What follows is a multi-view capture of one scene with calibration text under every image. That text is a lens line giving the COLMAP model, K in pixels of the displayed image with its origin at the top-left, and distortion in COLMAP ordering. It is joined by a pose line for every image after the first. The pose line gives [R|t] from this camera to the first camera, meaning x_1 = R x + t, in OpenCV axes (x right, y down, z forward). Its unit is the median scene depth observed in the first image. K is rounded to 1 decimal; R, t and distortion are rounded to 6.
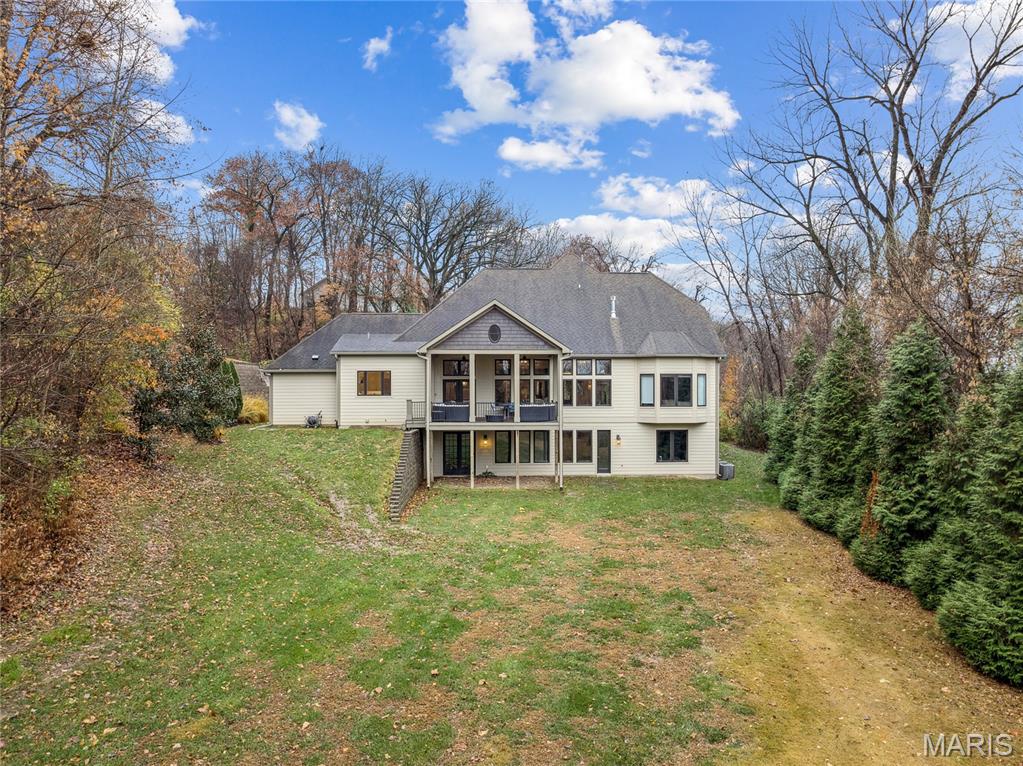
lens RADIAL K [[717.7, 0, 511.5], [0, 717.7, 383.0], [0, 0, 1]] dist [-0.029412, -0.000689]
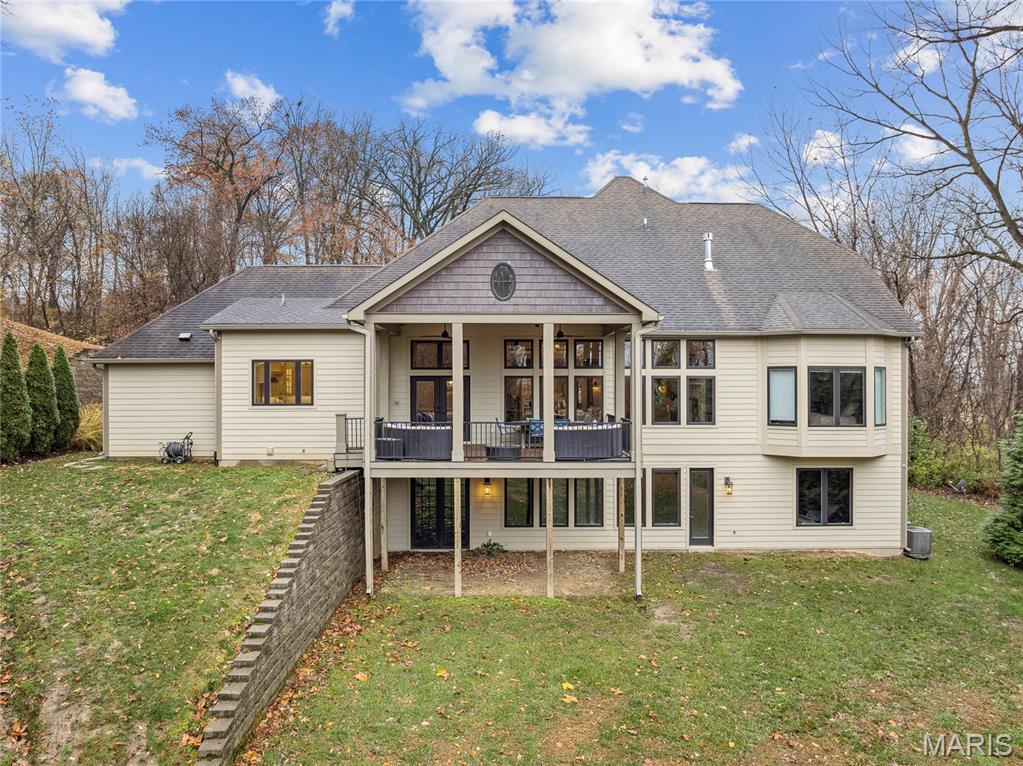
lens RADIAL K [[722.6, 0, 504.2], [0, 722.6, 386.5], [0, 0, 1]] dist [-0.030626, 0.001163]
pose [[0.999663, 0.001792, -0.025913, -0.008896], [-0.001670, 0.999987, 0.004729, 0.000422], [0.025921, -0.004685, 0.999653, 0.445312]]
